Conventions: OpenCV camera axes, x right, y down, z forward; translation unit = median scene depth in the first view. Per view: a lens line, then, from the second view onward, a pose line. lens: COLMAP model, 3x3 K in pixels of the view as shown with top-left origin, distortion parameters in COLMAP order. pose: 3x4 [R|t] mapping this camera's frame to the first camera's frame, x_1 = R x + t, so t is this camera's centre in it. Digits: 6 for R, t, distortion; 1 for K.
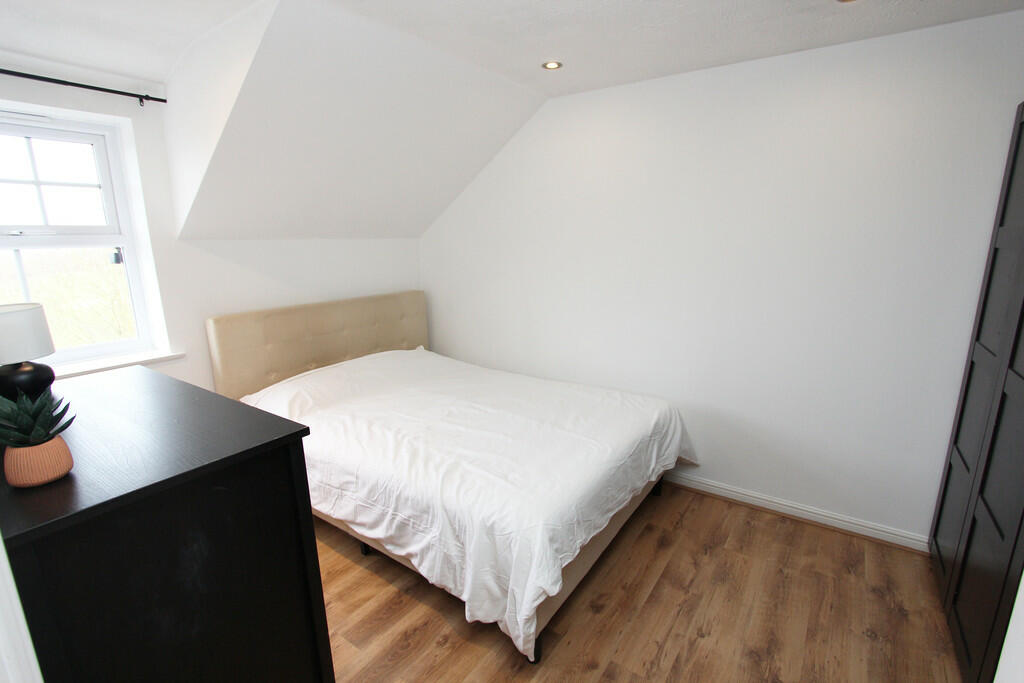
lens RADIAL K [[473.8, 0, 526.8], [0, 473.8, 340.9], [0, 0, 1]] dist [0.000132, 0.000297]
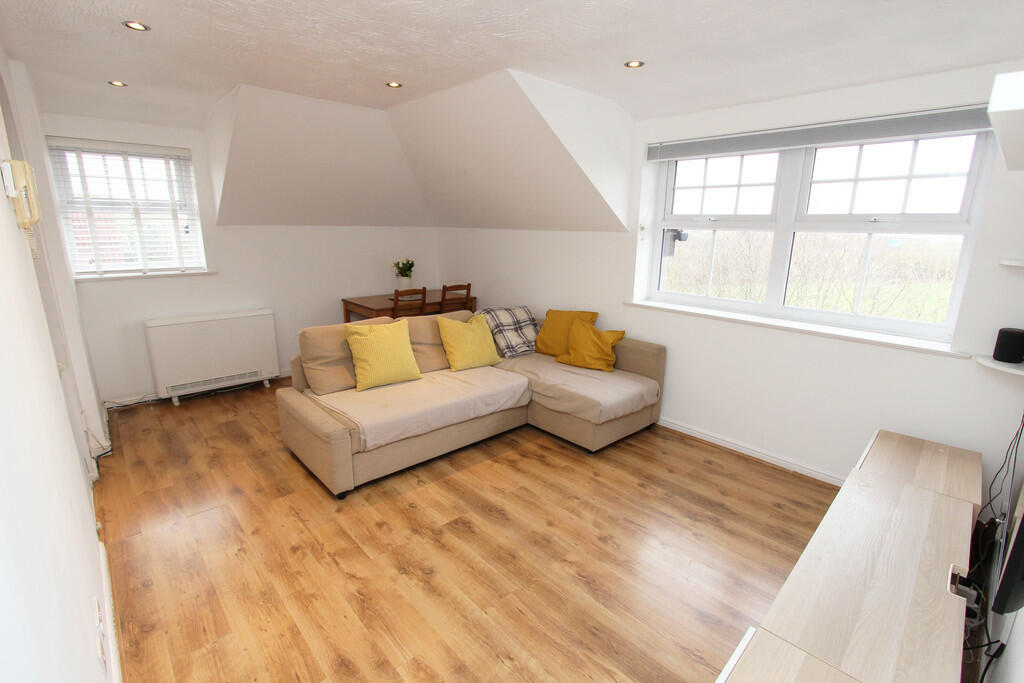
lens RADIAL K [[473.8, 0, 526.8], [0, 473.8, 340.9], [0, 0, 1]] dist [0.000132, 0.000297]
pose [[-0.211981, 0.244640, -0.946158, 1.042870], [-0.219129, 0.931610, 0.289973, -0.308643], [0.952390, 0.268800, -0.143876, 1.319408]]
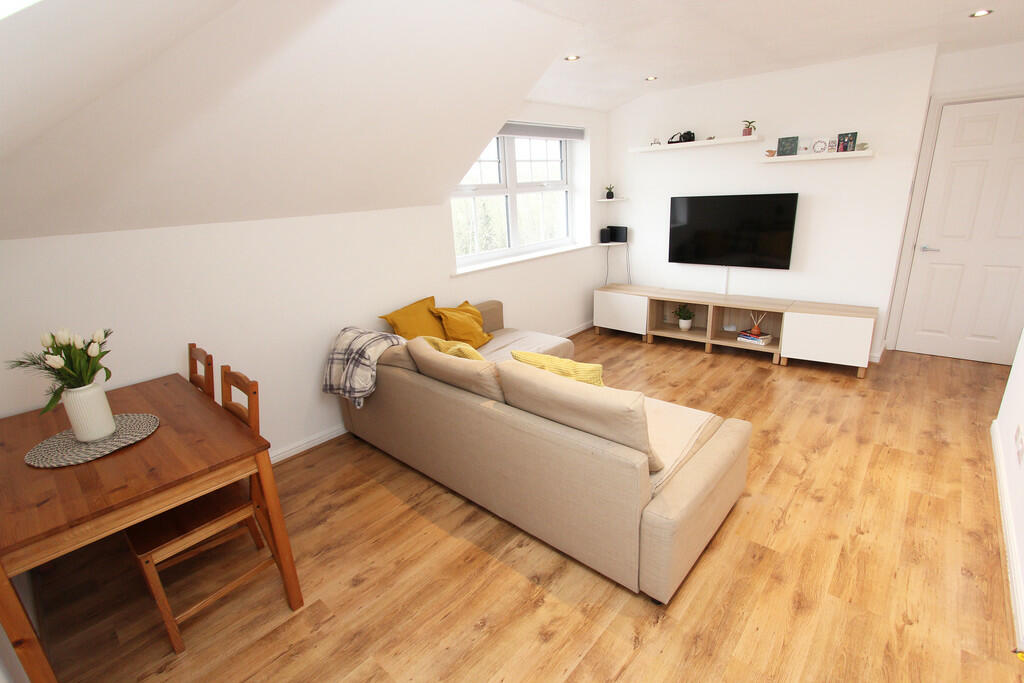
lens RADIAL K [[494.8, 0, 516.5], [0, 494.8, 324.4], [0, 0, 1]] dist [-0.002863, -0.000456]
pose [[0.992884, -0.018063, -0.117709, -0.204441], [0.024410, 0.998312, 0.052704, 0.052125], [0.116558, -0.055202, 0.991649, -0.278994]]
